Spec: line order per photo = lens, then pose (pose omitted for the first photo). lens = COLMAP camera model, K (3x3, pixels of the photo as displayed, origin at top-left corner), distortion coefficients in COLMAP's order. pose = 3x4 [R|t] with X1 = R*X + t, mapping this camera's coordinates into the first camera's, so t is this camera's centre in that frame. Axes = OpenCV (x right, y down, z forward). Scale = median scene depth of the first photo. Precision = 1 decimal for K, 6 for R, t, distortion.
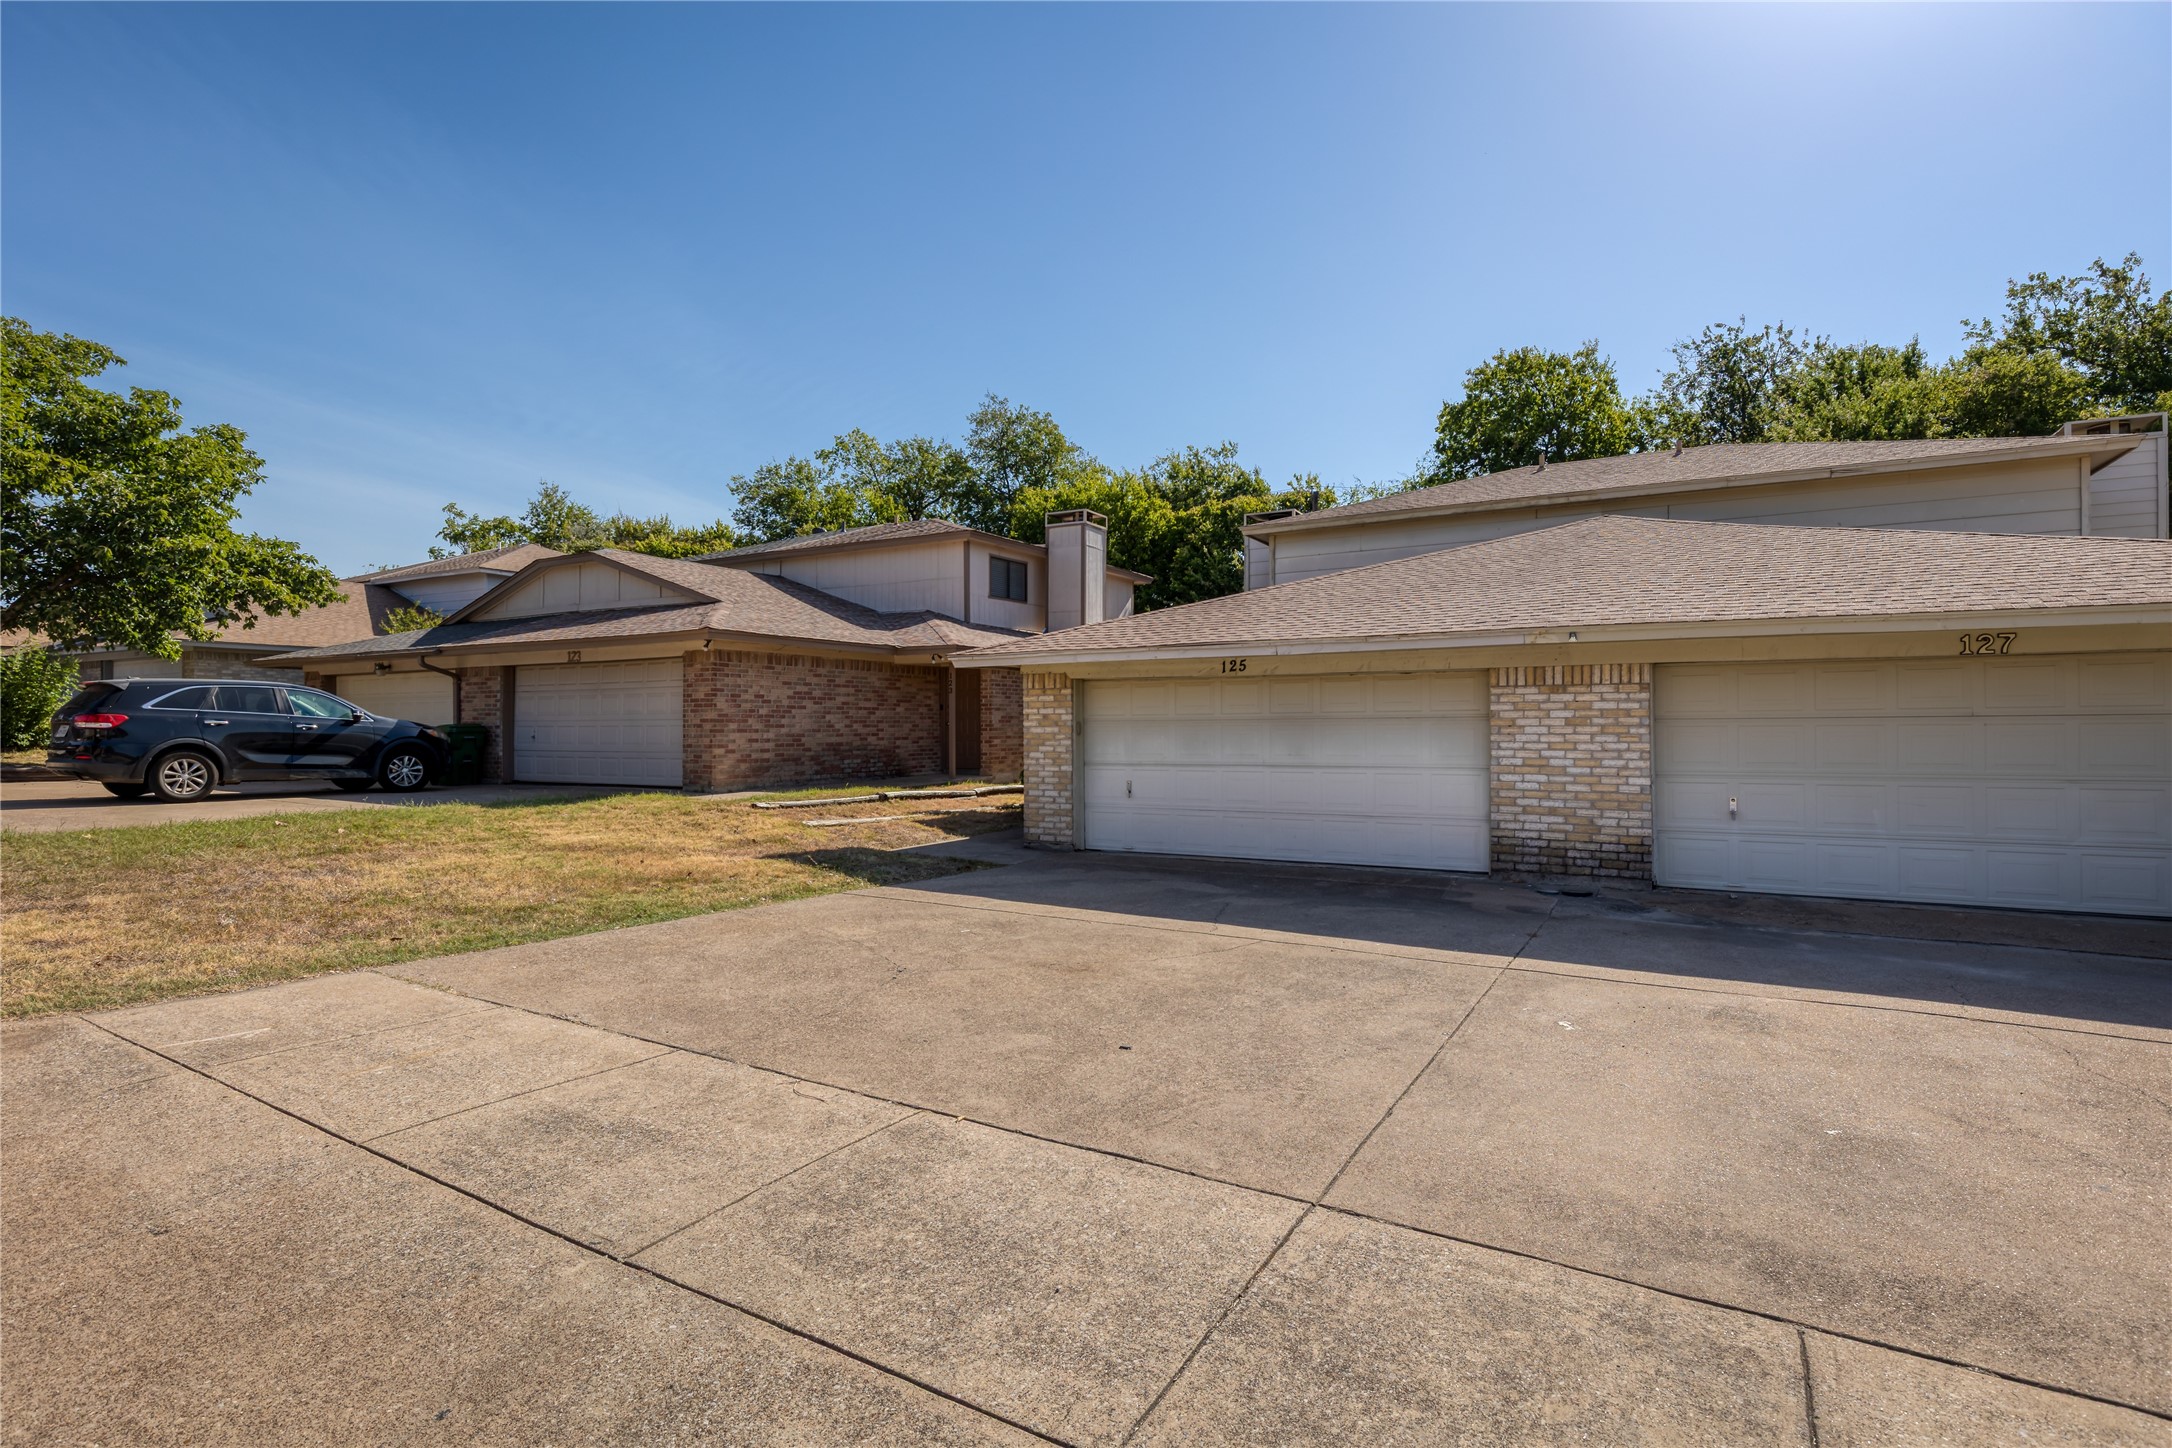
lens RADIAL K [[1035.4, 0, 1080.1], [0, 1035.4, 734.1], [0, 0, 1]] dist [-0.006115, 0.003160]
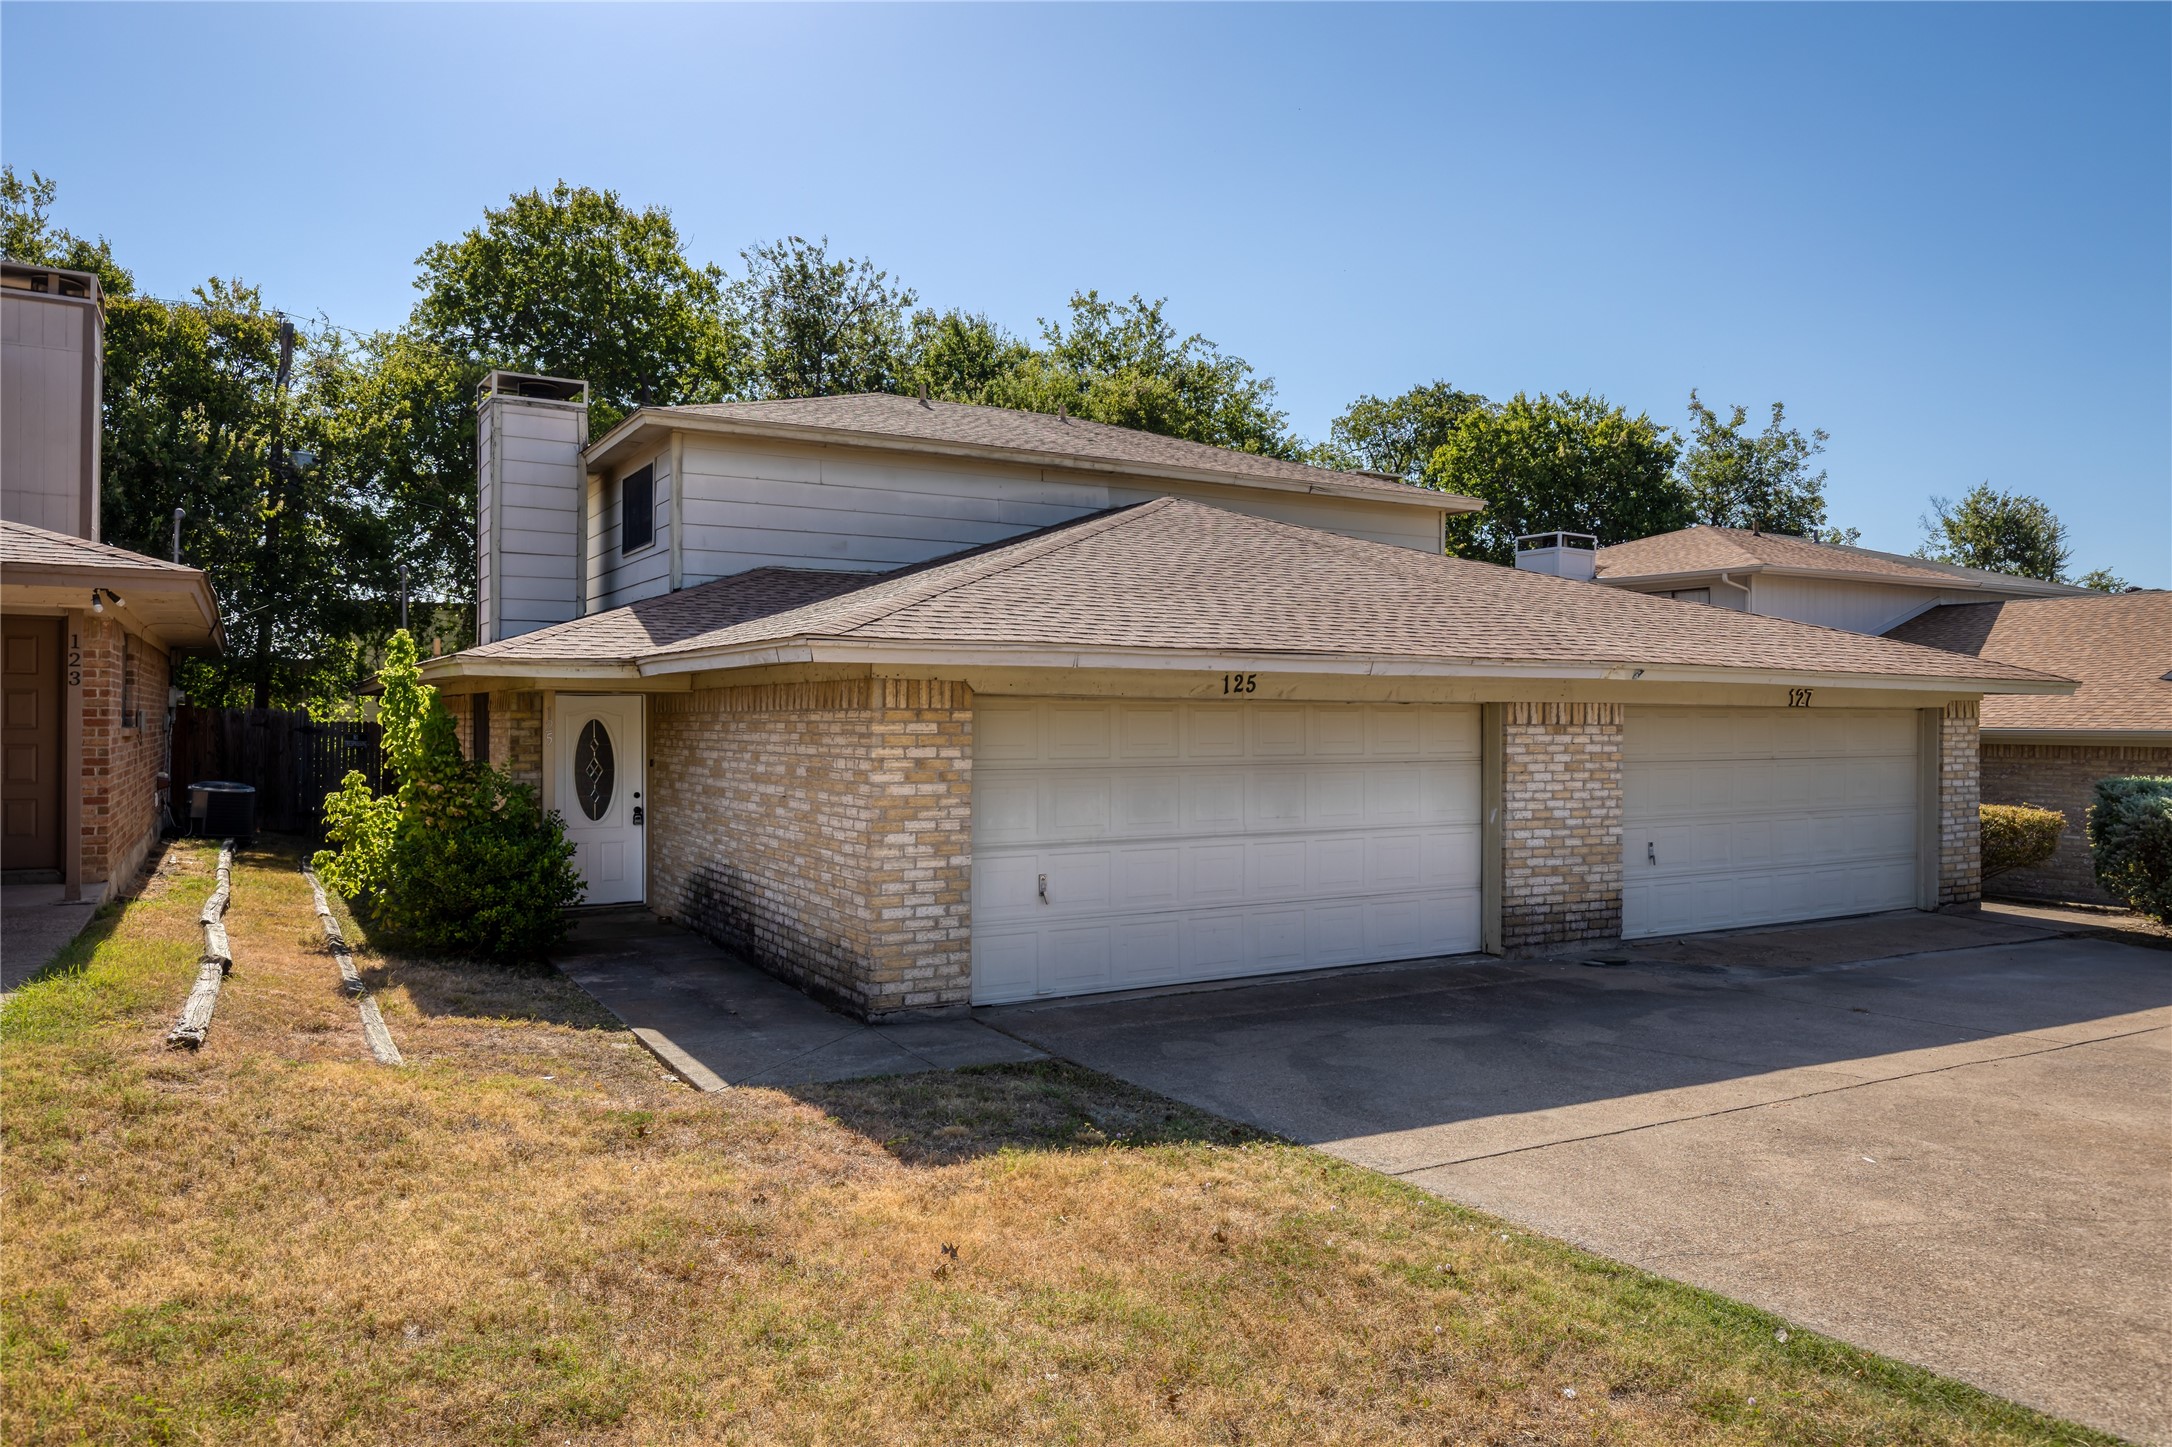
lens RADIAL K [[1457.5, 0, 1084.4], [0, 1457.5, 726.9], [0, 0, 1]] dist [0.003763, -0.007662]
pose [[0.503810, 0.000570, 0.863814, -0.626733], [-0.000868, 1.000000, -0.000153, -0.035435], [-0.863814, -0.000673, 0.503810, 0.571774]]
